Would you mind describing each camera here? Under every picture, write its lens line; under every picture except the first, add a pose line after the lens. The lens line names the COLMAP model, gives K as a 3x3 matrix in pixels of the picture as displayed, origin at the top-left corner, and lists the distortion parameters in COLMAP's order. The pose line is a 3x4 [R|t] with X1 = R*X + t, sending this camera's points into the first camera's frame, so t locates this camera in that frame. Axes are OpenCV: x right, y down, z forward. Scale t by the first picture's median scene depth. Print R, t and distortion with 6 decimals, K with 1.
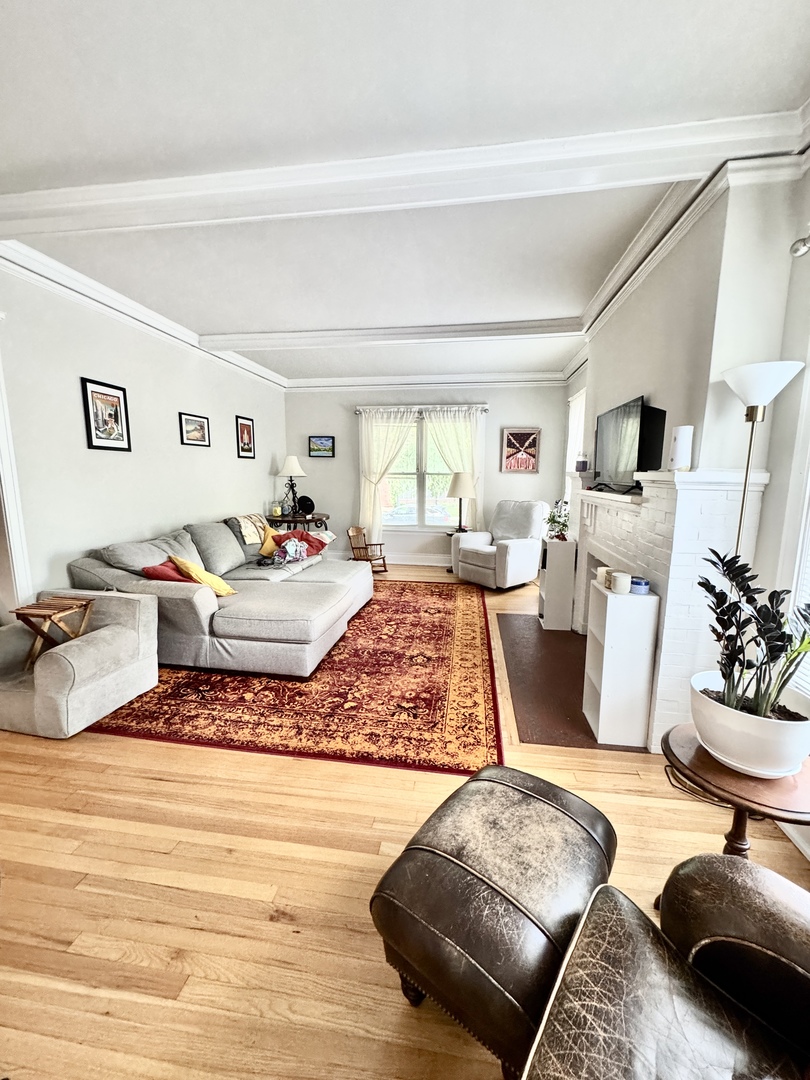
lens RADIAL K [[430.2, 0, 404.1], [0, 430.2, 539.6], [0, 0, 1]] dist [-0.002590, -0.000197]
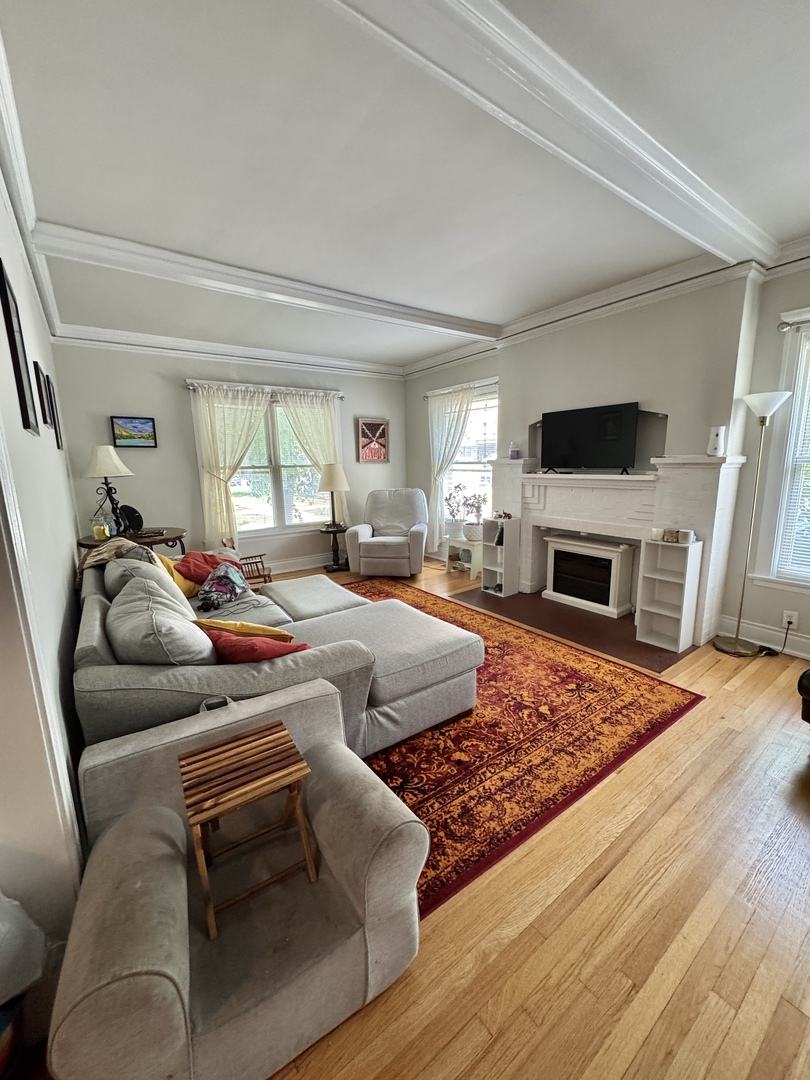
lens RADIAL K [[430.2, 0, 404.9], [0, 430.2, 539.6], [0, 0, 1]] dist [-0.002590, -0.000197]
pose [[0.715106, -0.147528, 0.683271, -0.783887], [0.132463, 0.988364, 0.074767, -0.081506], [-0.686351, 0.037042, 0.726327, 0.425419]]
